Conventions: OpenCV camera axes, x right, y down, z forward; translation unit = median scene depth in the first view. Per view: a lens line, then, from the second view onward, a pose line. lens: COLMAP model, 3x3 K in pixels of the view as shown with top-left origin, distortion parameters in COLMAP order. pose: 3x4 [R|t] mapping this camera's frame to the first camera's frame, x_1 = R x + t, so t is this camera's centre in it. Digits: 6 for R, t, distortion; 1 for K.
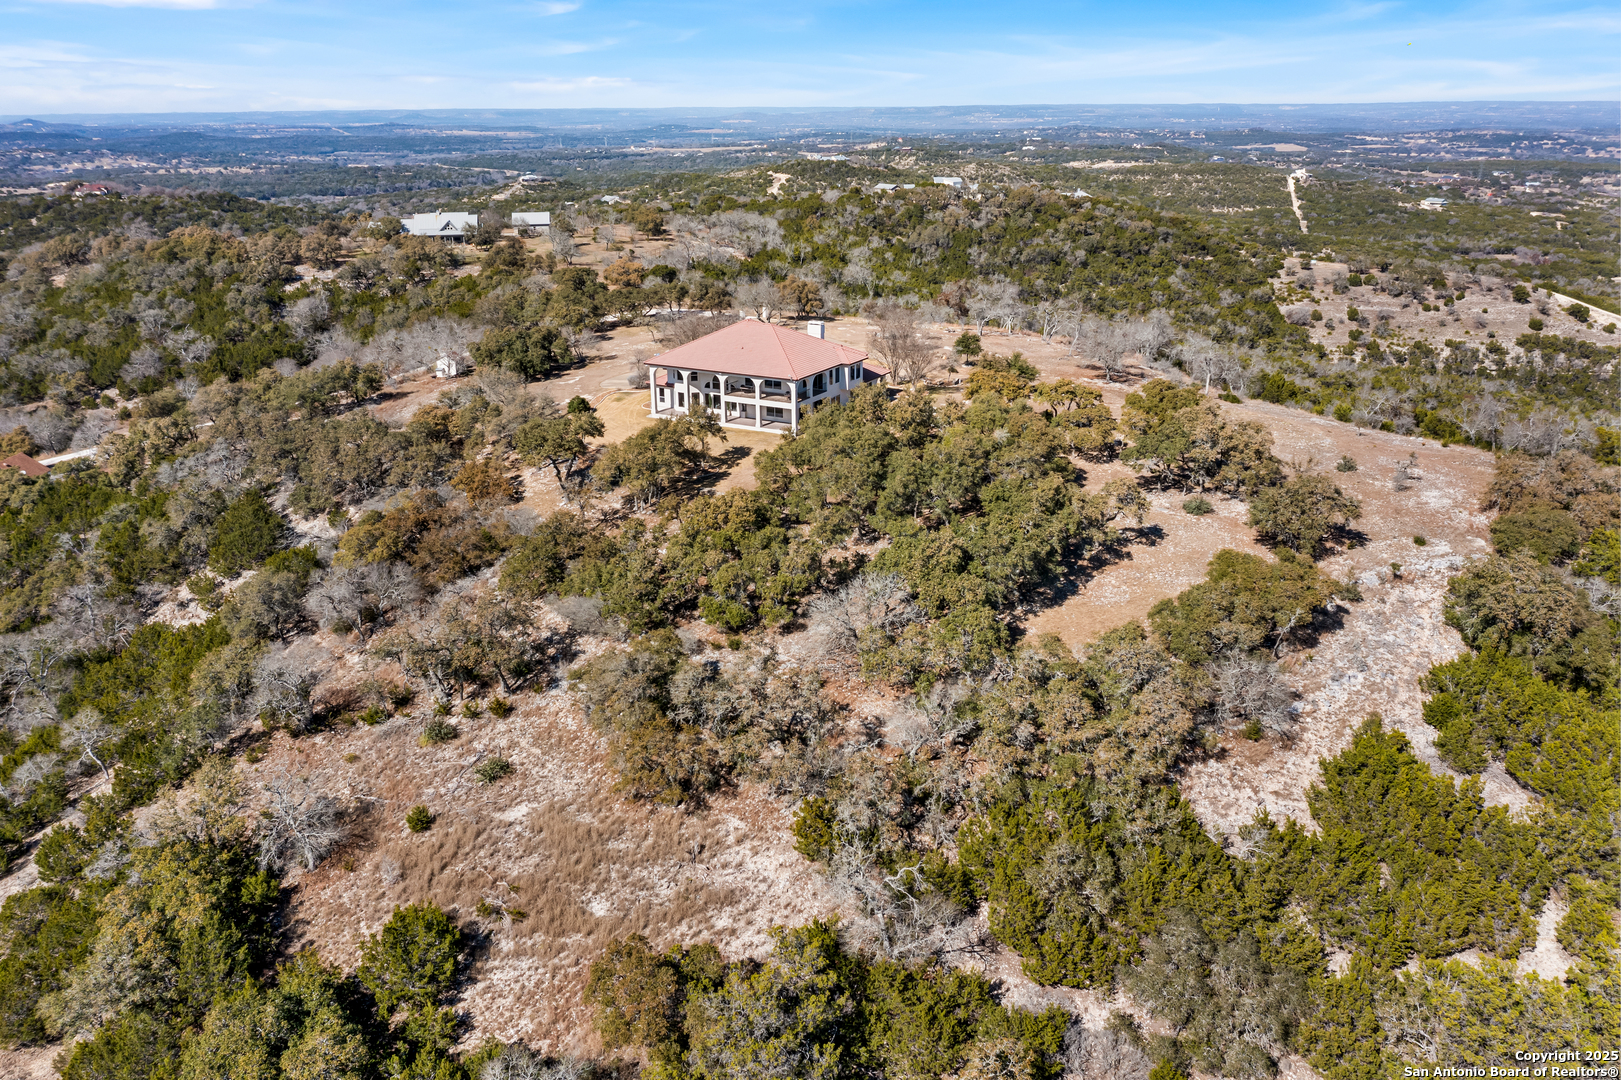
lens RADIAL K [[1271.0, 0, 815.5], [0, 1271.0, 545.2], [0, 0, 1]] dist [-0.055956, 0.041123]
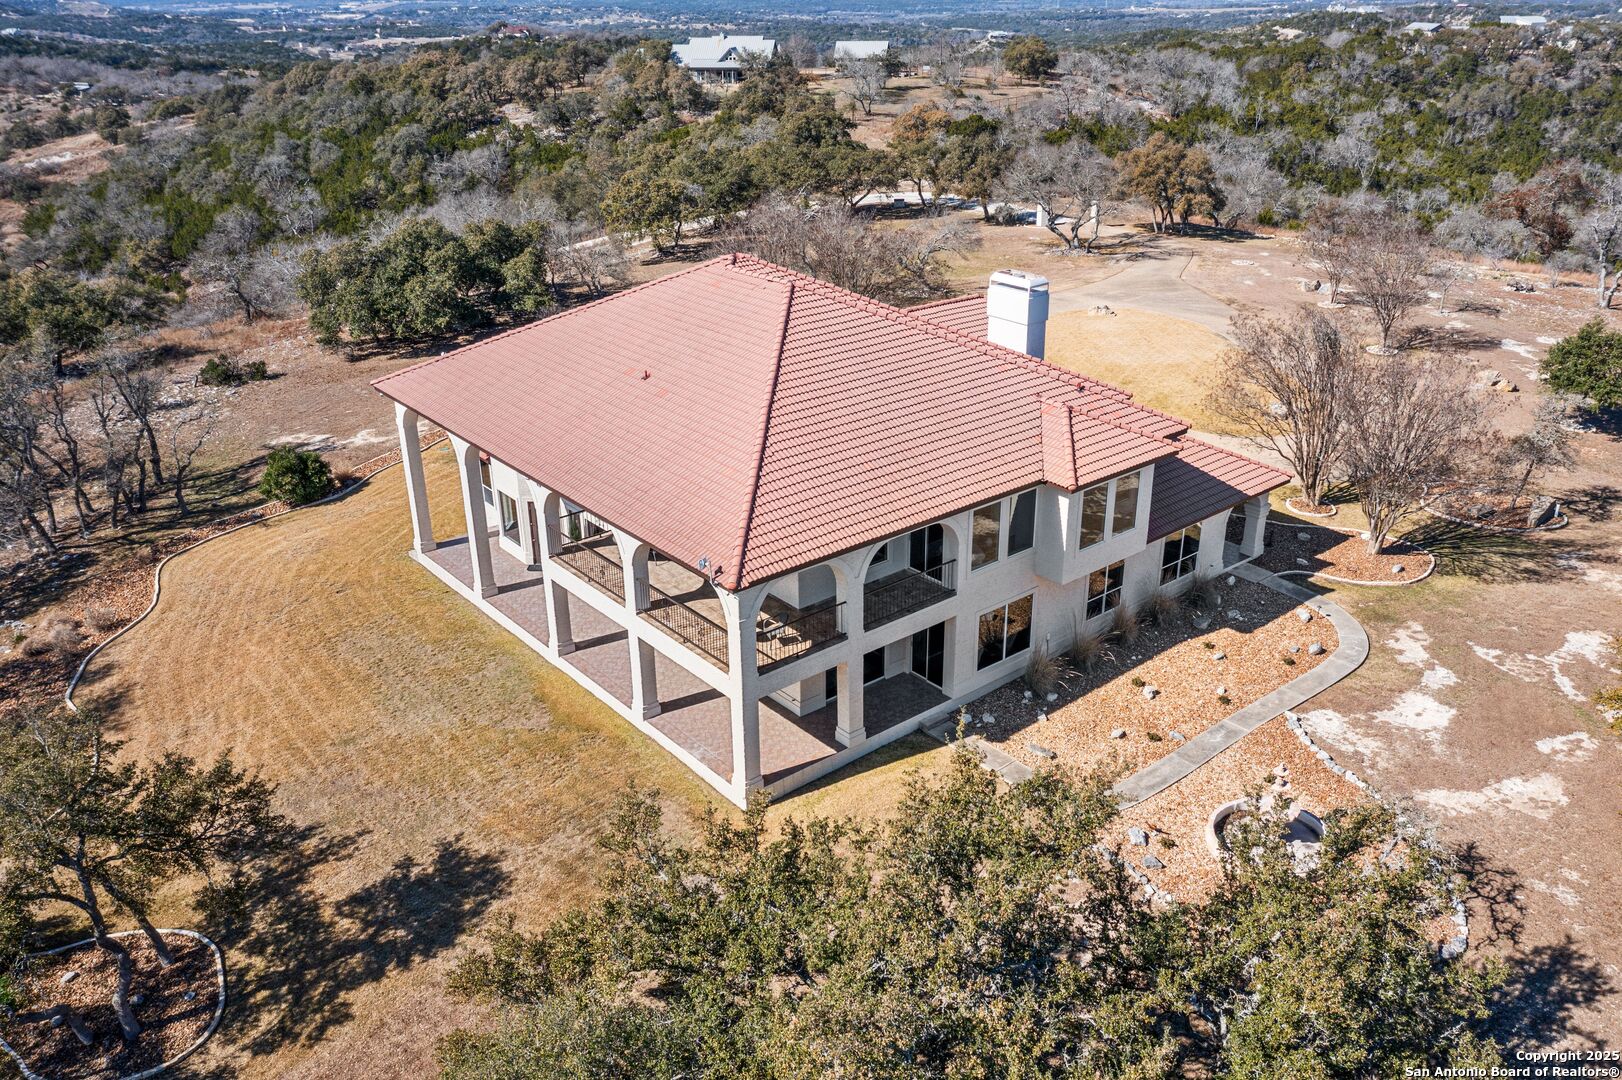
lens RADIAL K [[1271.8, 0, 816.0], [0, 1271.8, 545.2], [0, 0, 1]] dist [-0.055956, 0.041123]
pose [[0.930406, 0.141148, -0.338264, 0.020395], [-0.108862, 0.987649, 0.112689, -0.050579], [0.349992, -0.068022, 0.934280, 0.253628]]
